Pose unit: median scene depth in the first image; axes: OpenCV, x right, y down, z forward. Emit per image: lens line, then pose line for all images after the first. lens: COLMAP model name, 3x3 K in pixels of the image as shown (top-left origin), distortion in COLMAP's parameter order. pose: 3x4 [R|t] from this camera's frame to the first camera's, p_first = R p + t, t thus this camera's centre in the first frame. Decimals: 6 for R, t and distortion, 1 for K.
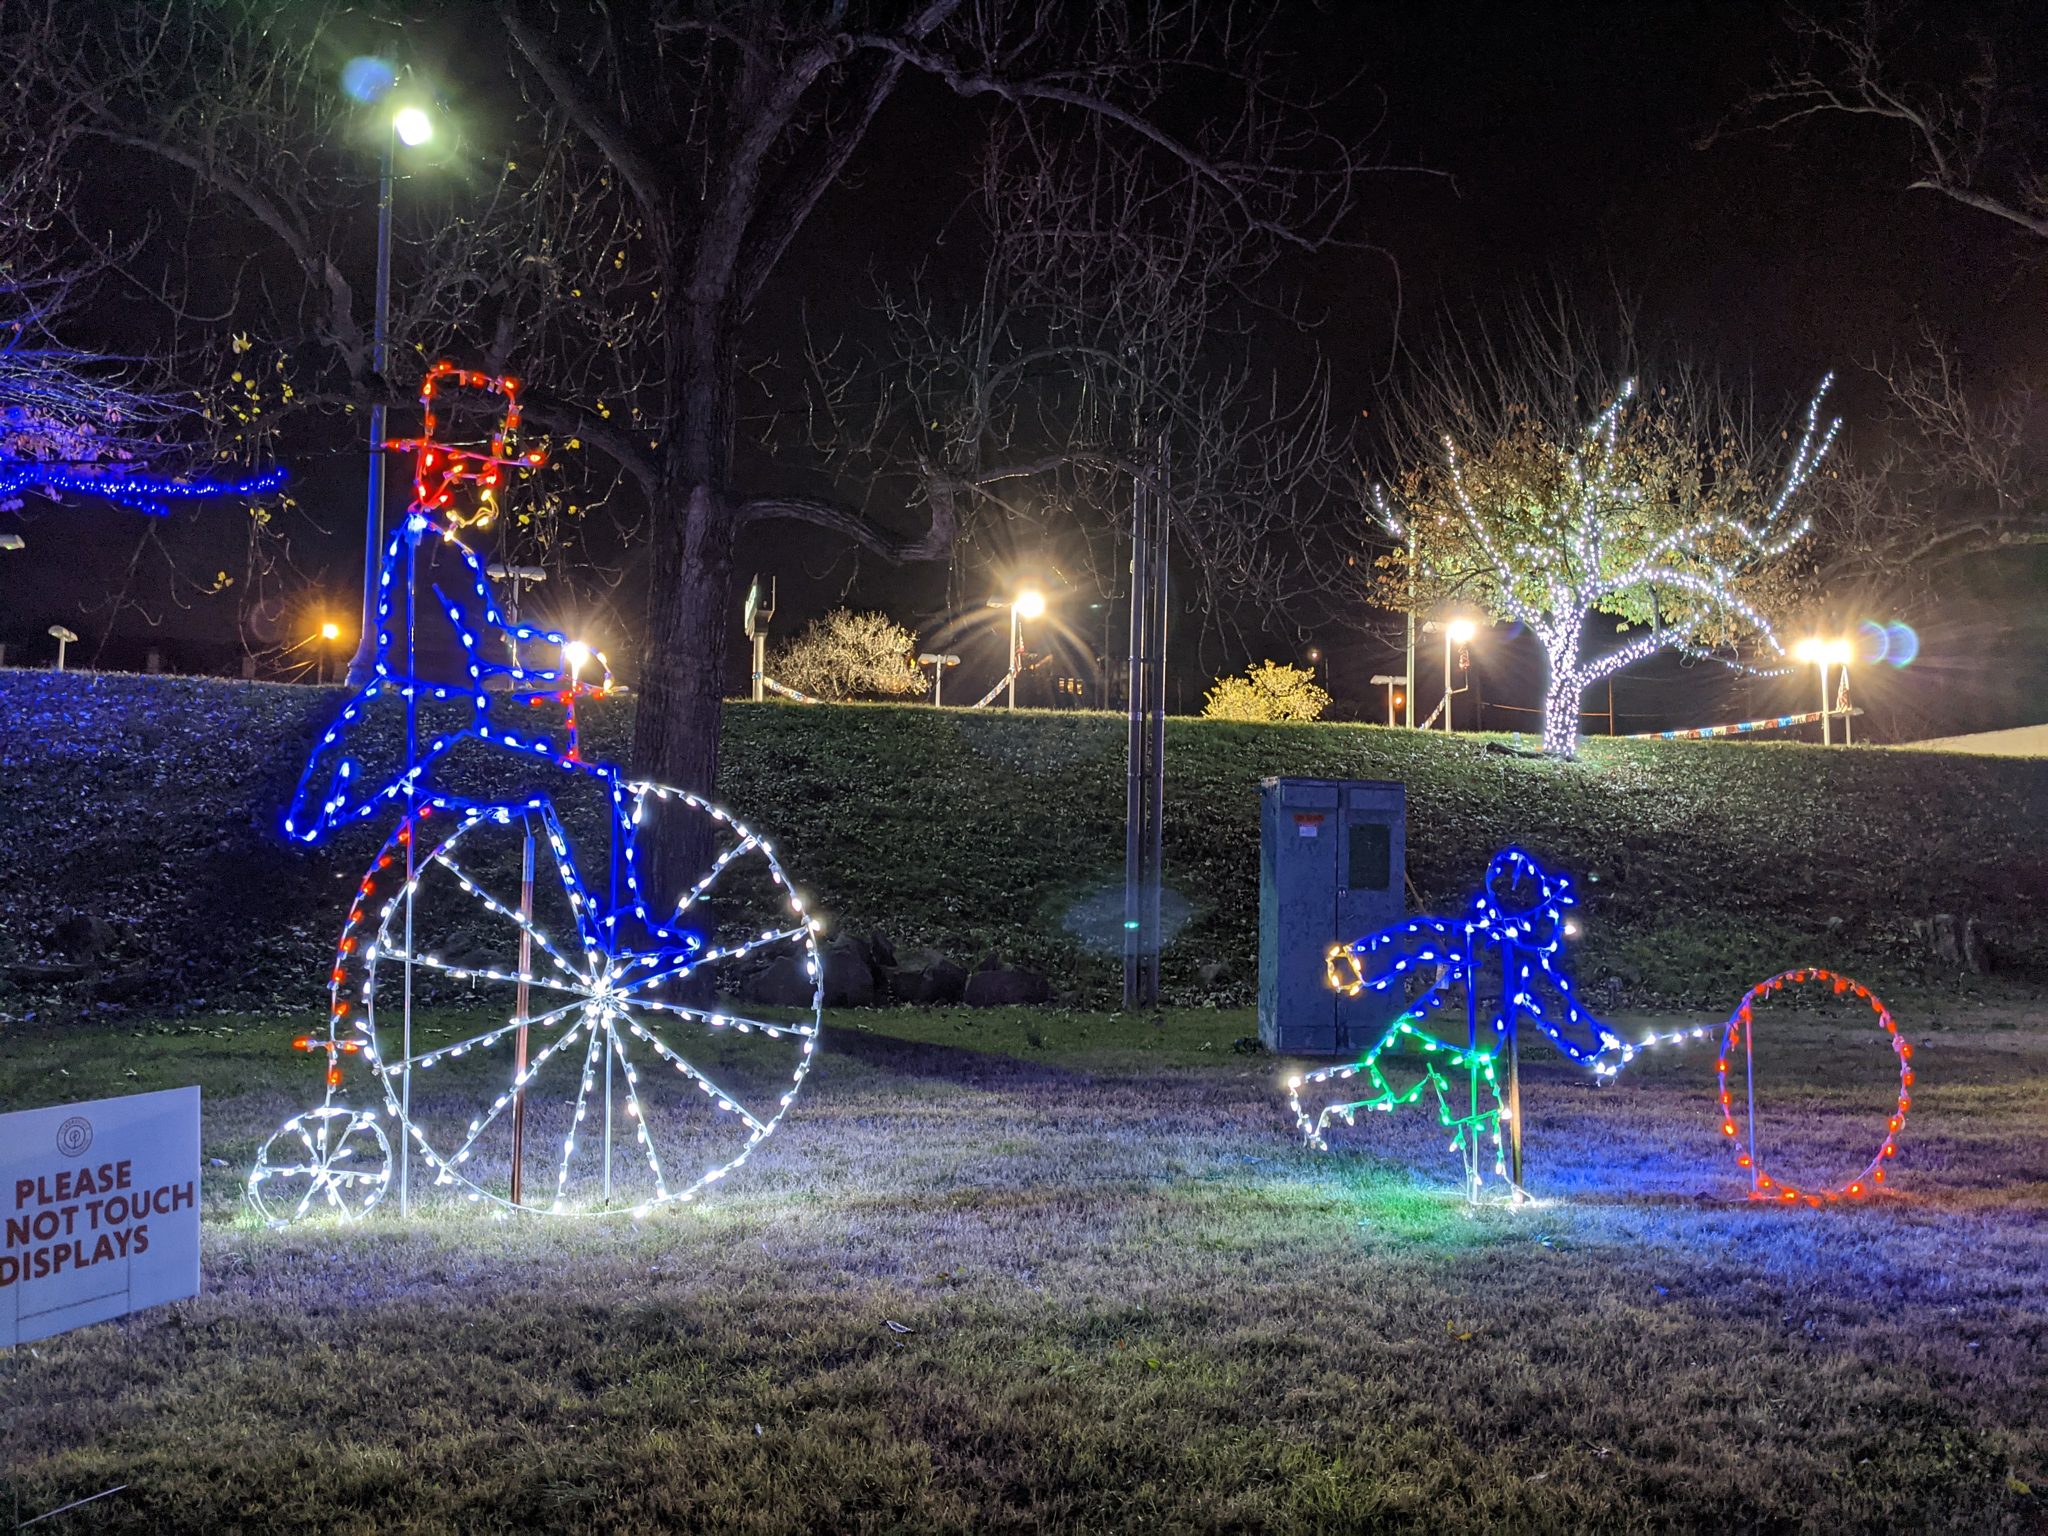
lens RADIAL K [[1604.5, 0, 1024.0], [0, 1604.5, 768.0], [0, 0, 1]] dist [0.079534, -0.120698]
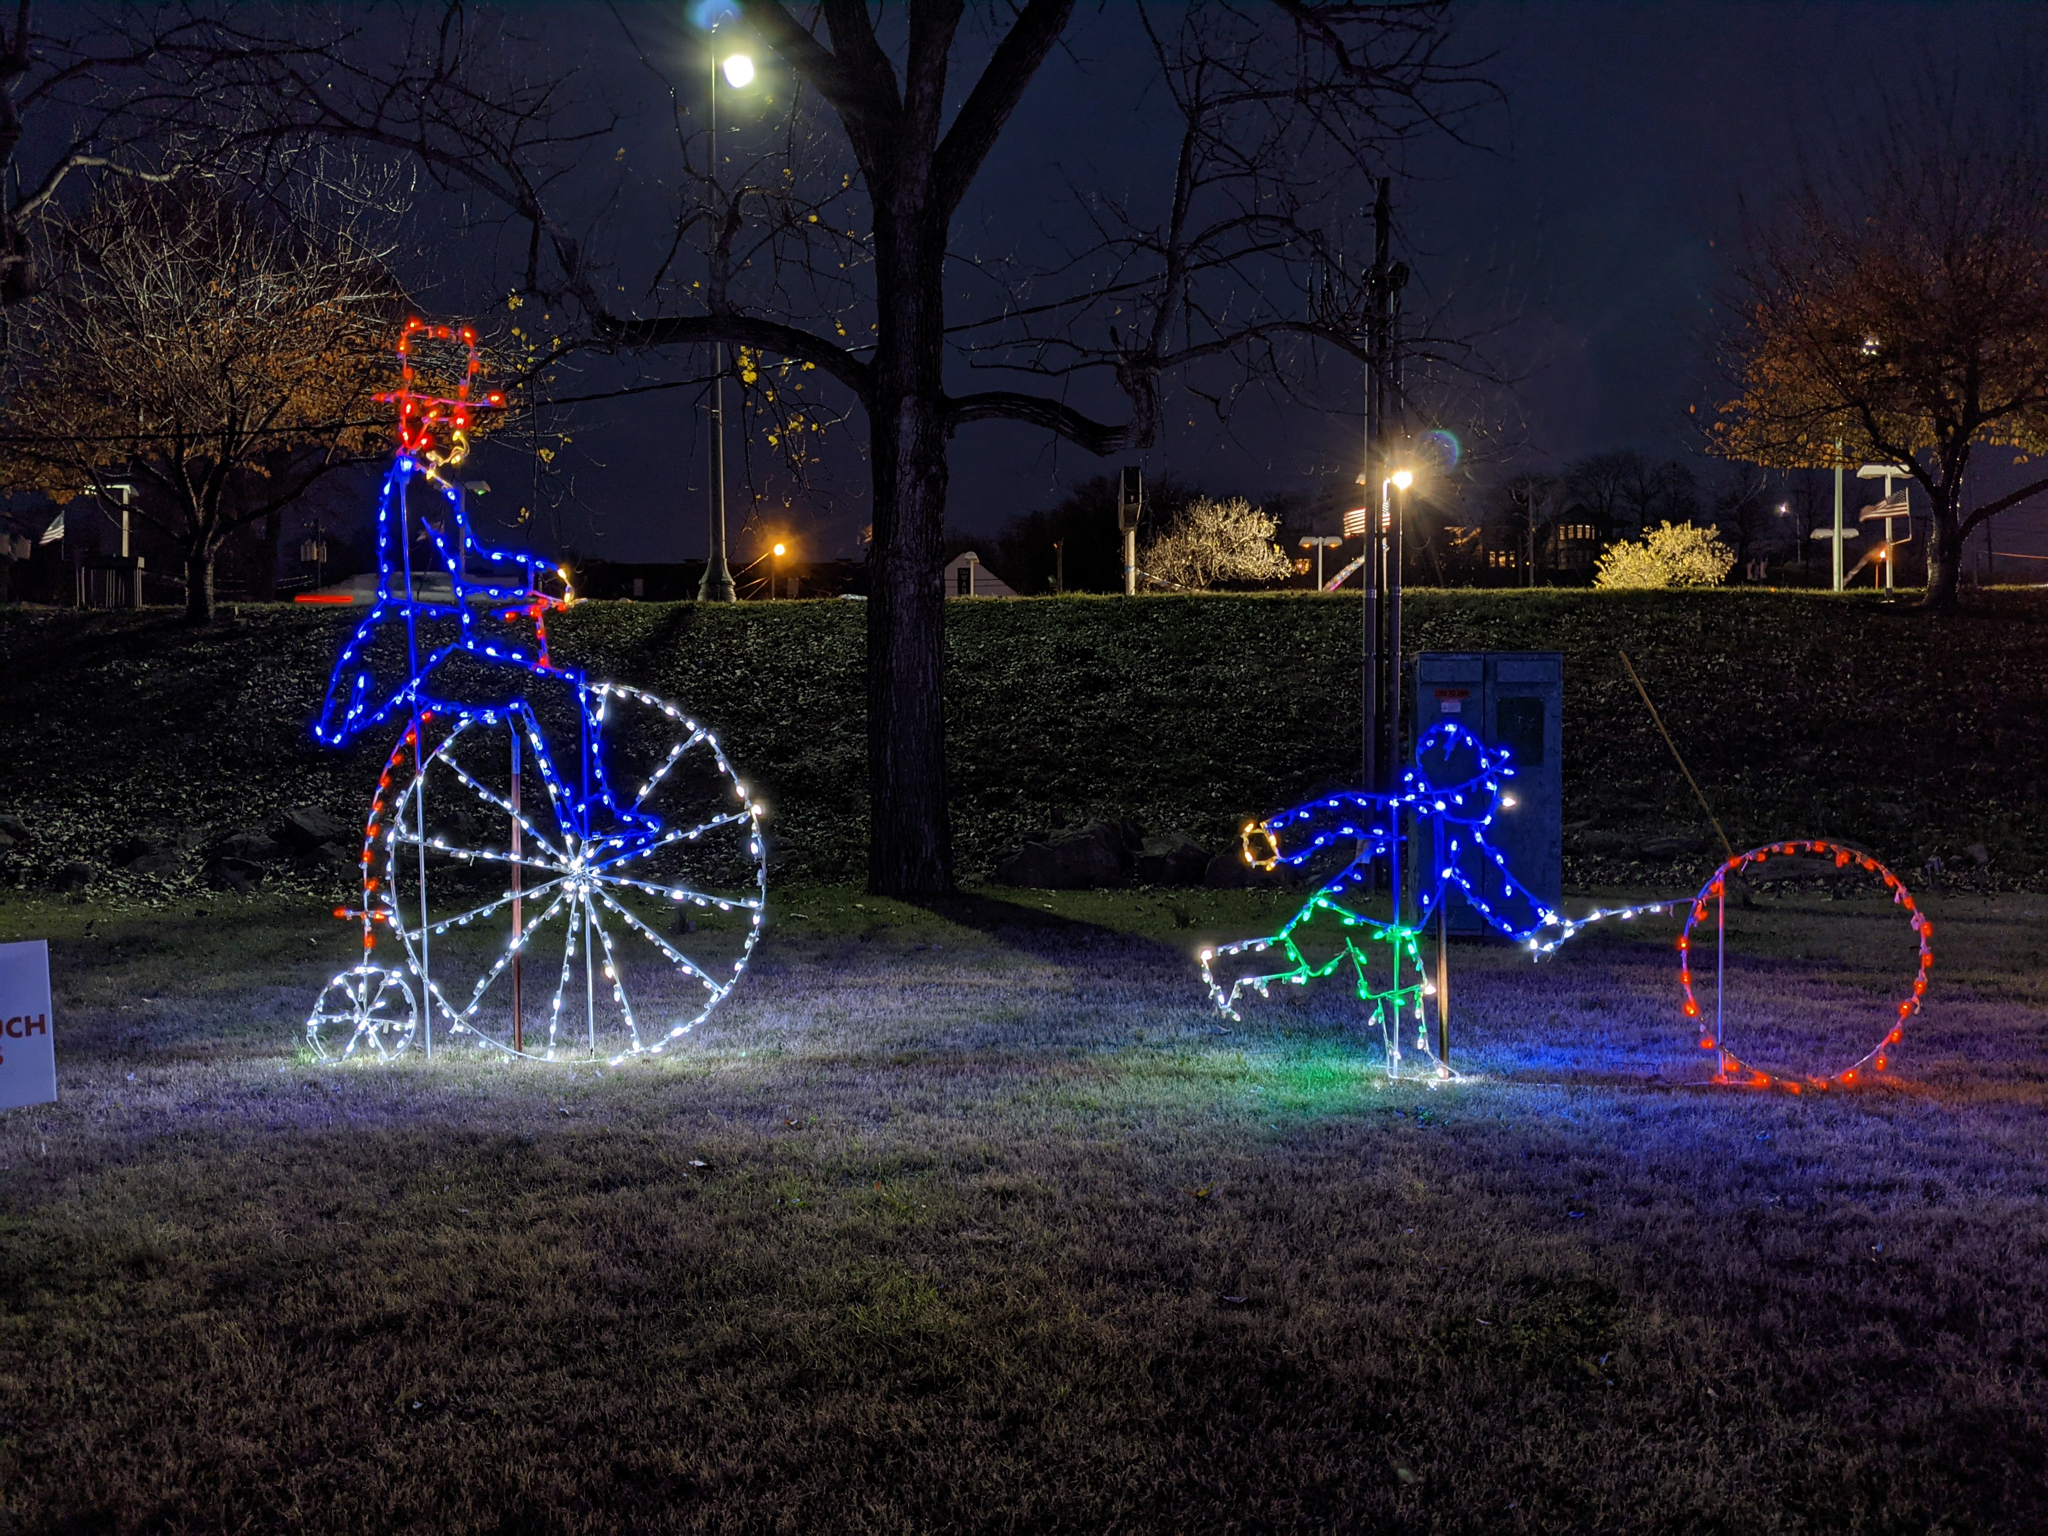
lens RADIAL K [[1596.6, 0, 1024.0], [0, 1596.6, 768.0], [0, 0, 1]] dist [0.096172, -0.143544]
pose [[0.961931, -0.021444, -0.272451, 0.346083], [0.040163, 0.997185, 0.063316, 0.008036], [0.270326, -0.071848, 0.960084, 0.002987]]
